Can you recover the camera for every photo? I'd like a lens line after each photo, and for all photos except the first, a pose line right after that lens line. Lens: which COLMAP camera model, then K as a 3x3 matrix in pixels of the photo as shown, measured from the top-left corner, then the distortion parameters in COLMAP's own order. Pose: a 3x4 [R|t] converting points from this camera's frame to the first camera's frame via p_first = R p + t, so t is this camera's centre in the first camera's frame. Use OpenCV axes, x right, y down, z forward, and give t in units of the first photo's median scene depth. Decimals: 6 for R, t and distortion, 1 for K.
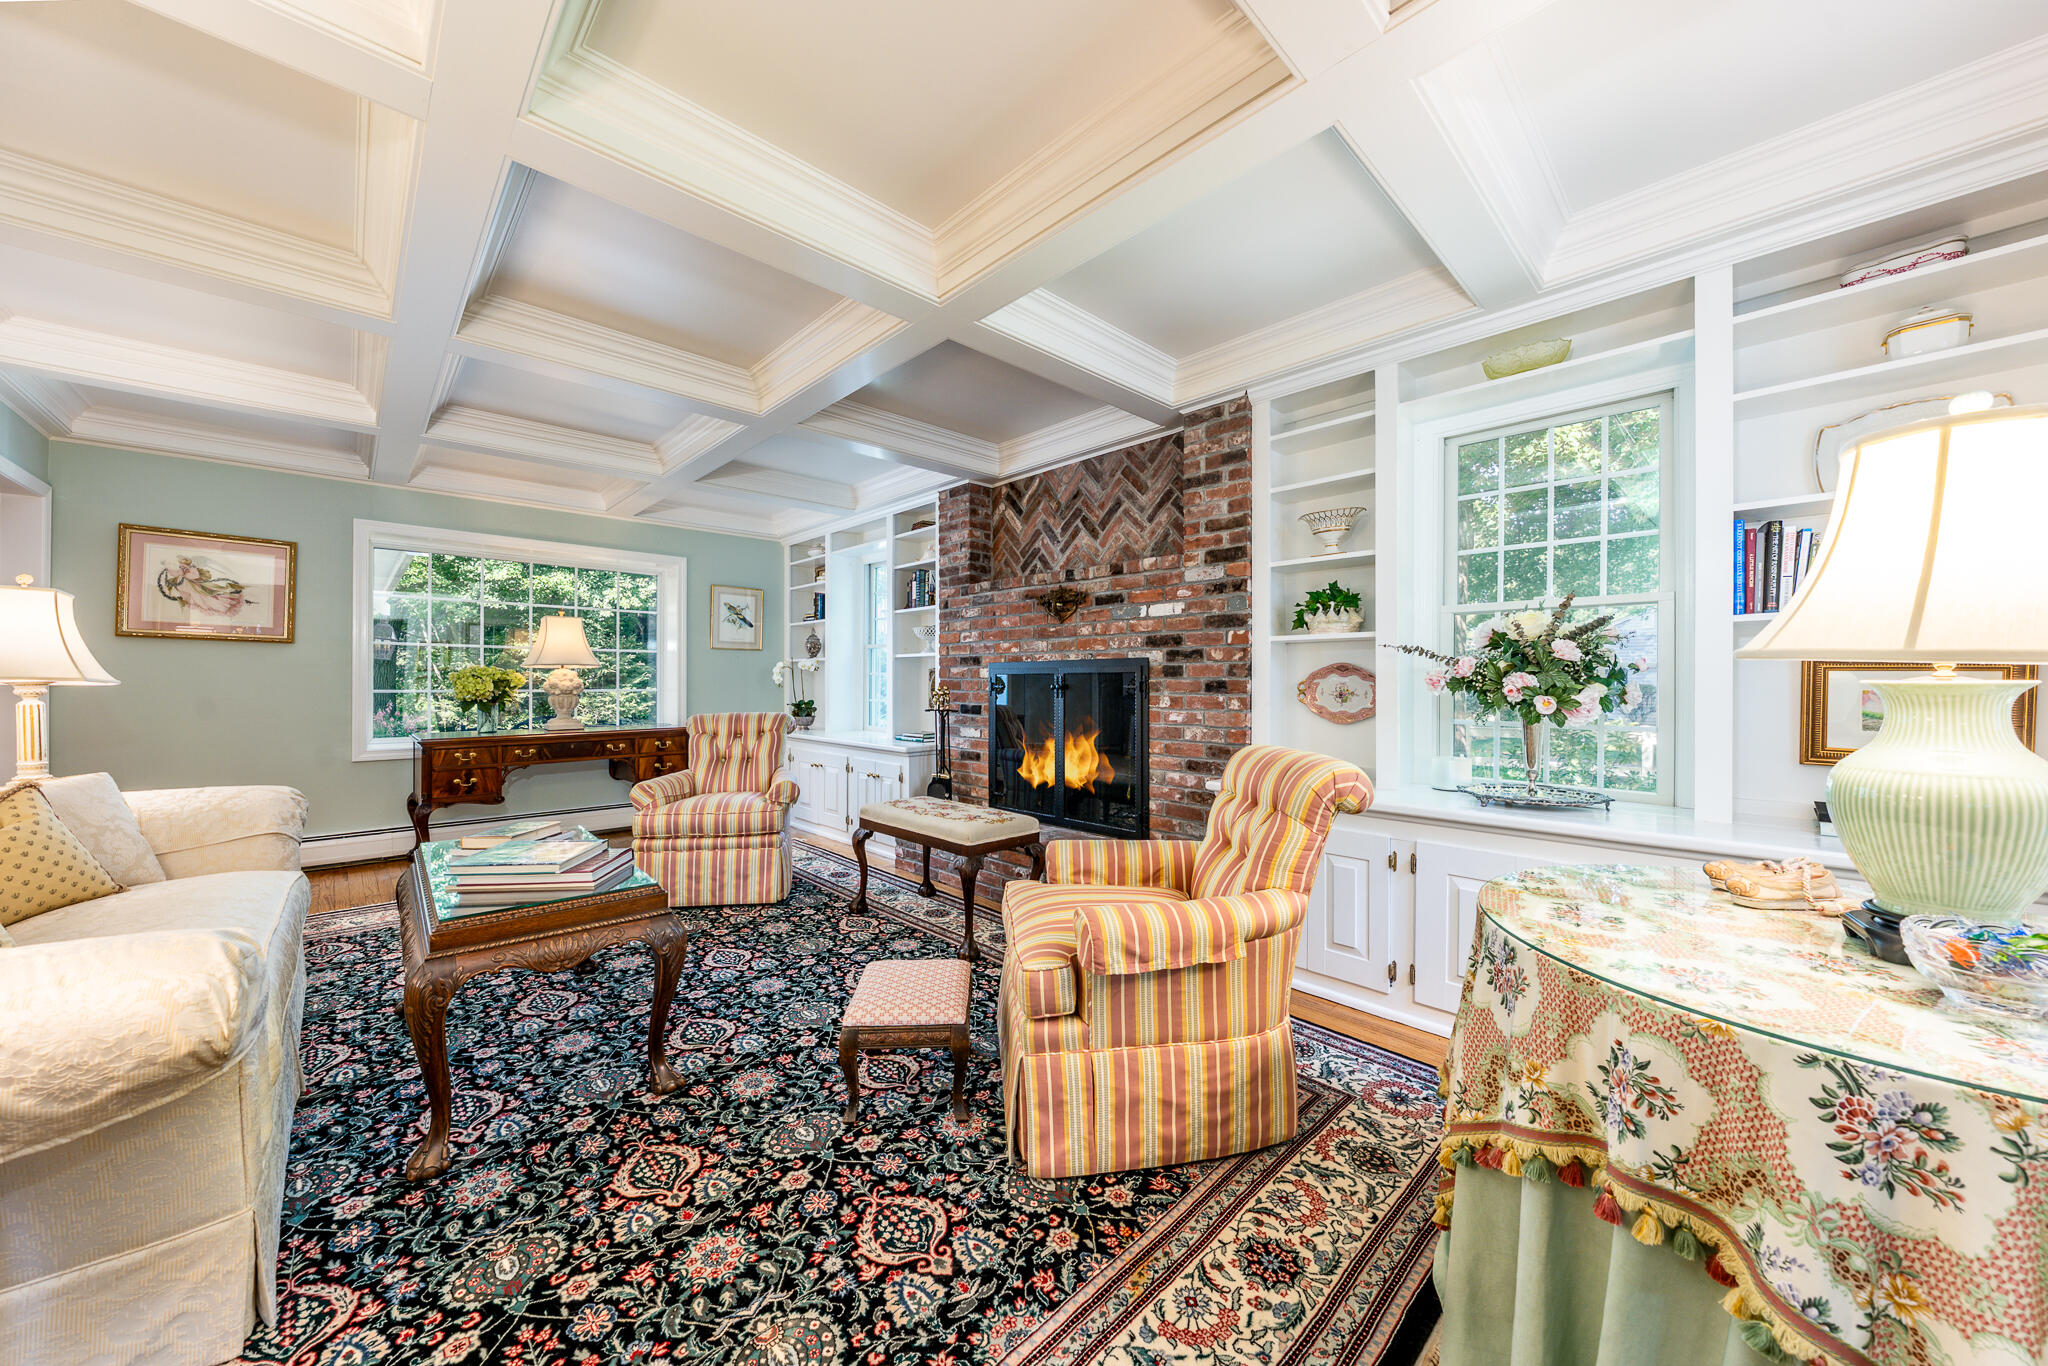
lens RADIAL K [[728.4, 0, 1018.2], [0, 728.4, 678.8], [0, 0, 1]] dist [-0.005386, -0.000115]
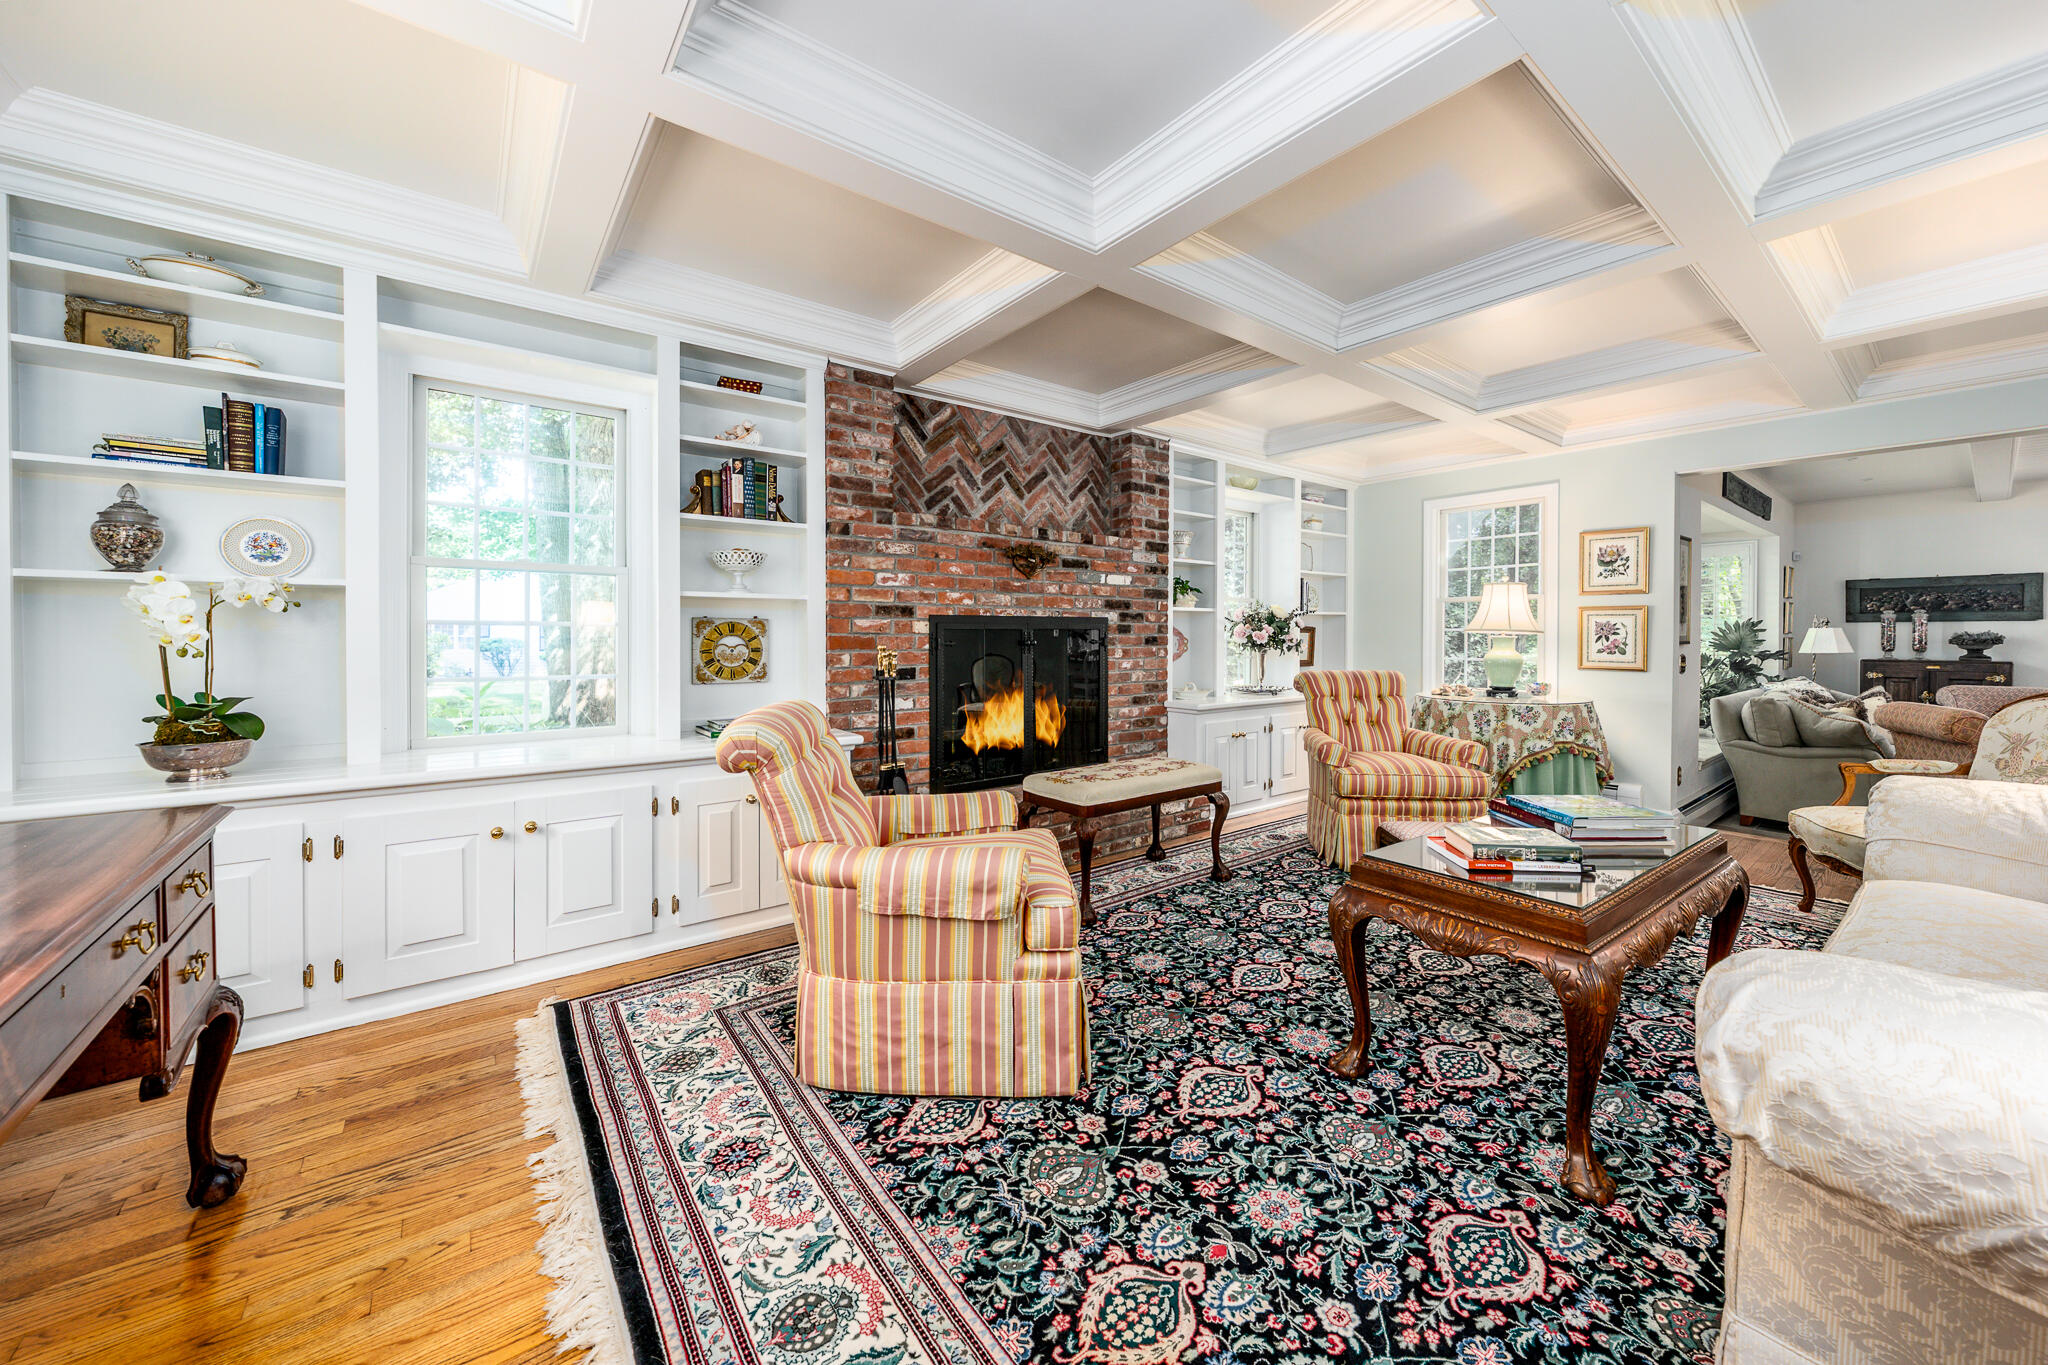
lens RADIAL K [[728.4, 0, 1043.5], [0, 728.4, 637.8], [0, 0, 1]] dist [-0.005386, -0.000115]
pose [[0.104401, -0.006999, 0.994511, -0.995357], [-0.005106, 0.999958, 0.007574, -0.003705], [-0.994522, -0.005869, 0.104361, 0.933050]]
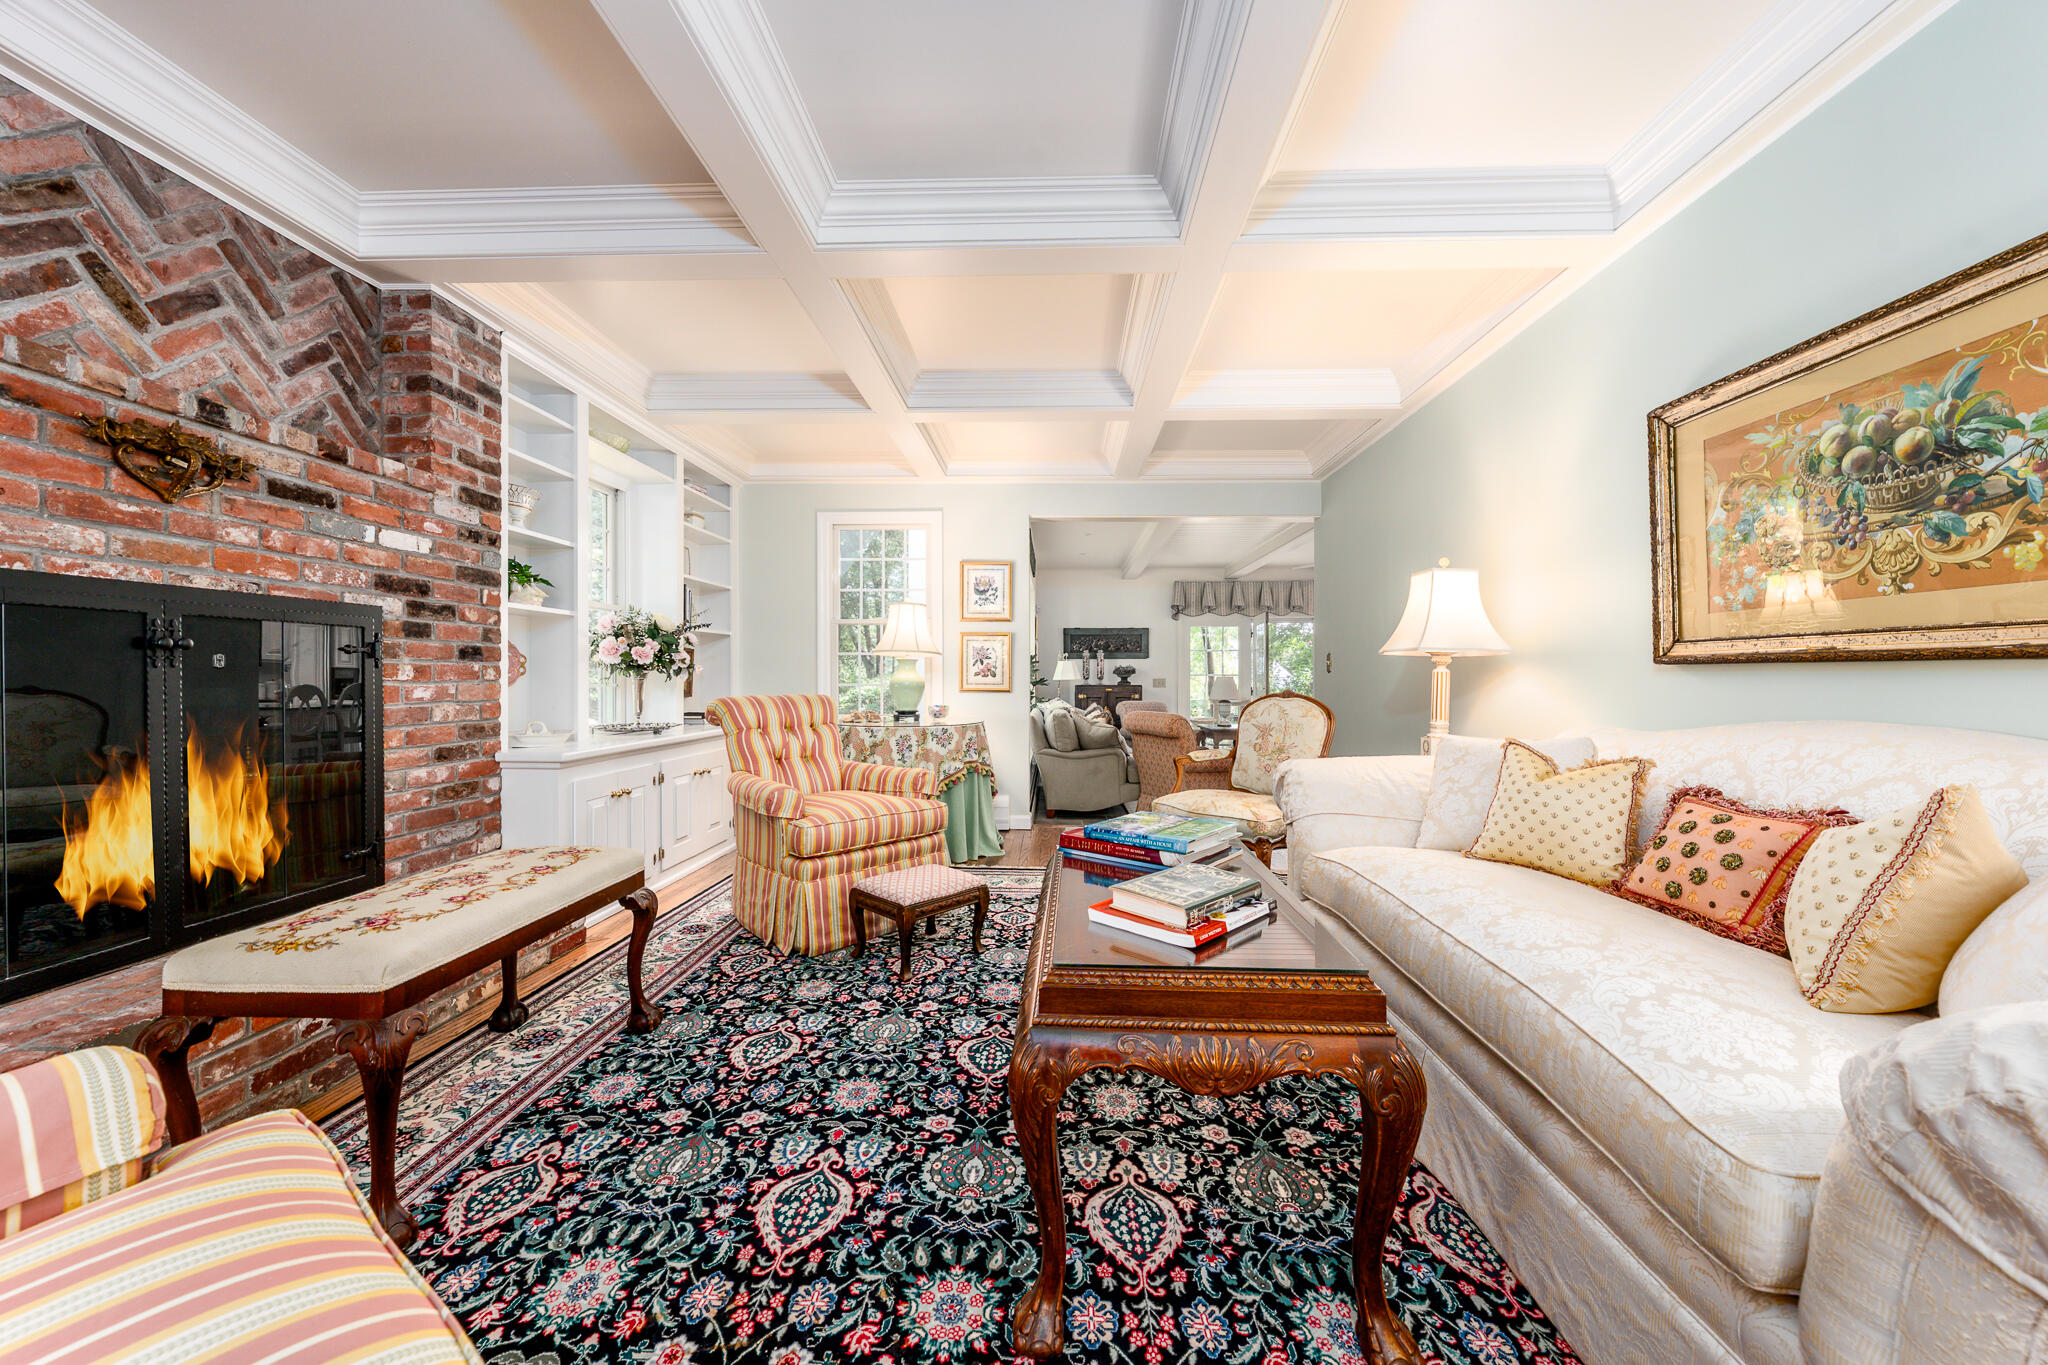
lens RADIAL K [[728.4, 0, 1004.9], [0, 728.4, 683.8], [0, 0, 1]] dist [-0.005386, -0.000115]
pose [[-0.682721, -0.010555, 0.730603, -0.667463], [-0.007192, 0.999944, 0.007725, 0.030821], [-0.730643, 0.000020, -0.682759, 0.987351]]
